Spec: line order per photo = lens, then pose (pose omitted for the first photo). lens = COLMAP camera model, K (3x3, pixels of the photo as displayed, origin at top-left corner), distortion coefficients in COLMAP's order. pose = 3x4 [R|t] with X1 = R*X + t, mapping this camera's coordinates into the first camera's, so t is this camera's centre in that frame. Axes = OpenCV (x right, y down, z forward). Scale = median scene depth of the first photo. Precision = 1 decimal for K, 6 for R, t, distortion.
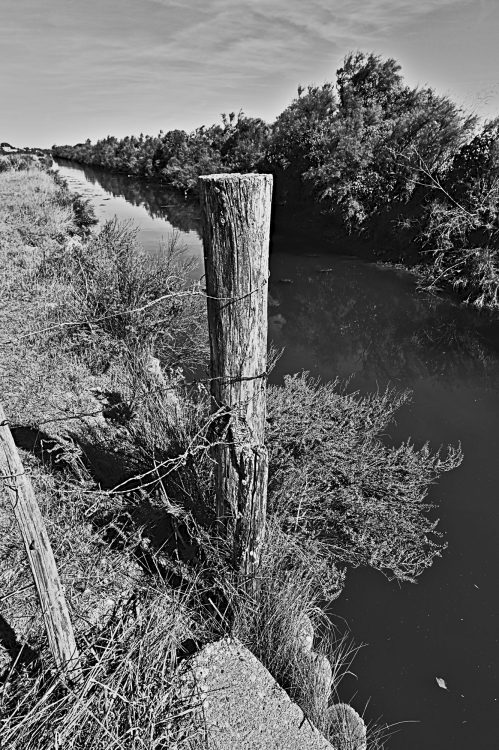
lens RADIAL K [[491.4, 0, 249.5], [0, 491.4, 375.0], [0, 0, 1]] dist [0.003243, -0.000921]
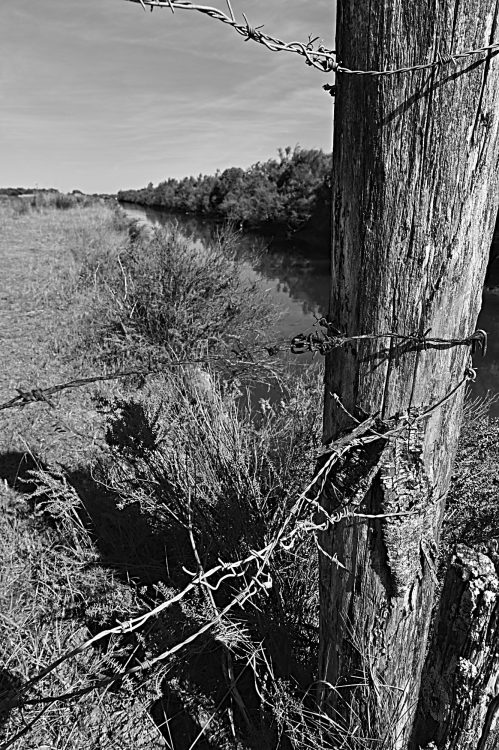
lens RADIAL K [[491.4, 0, 249.5], [0, 491.4, 375.0], [0, 0, 1]] dist [0.003243, -0.000921]
pose [[0.994473, 0.013060, -0.104176, -0.049763], [-0.019923, 0.997679, -0.065111, 0.026924], [0.103084, 0.066827, 0.992425, 0.293841]]
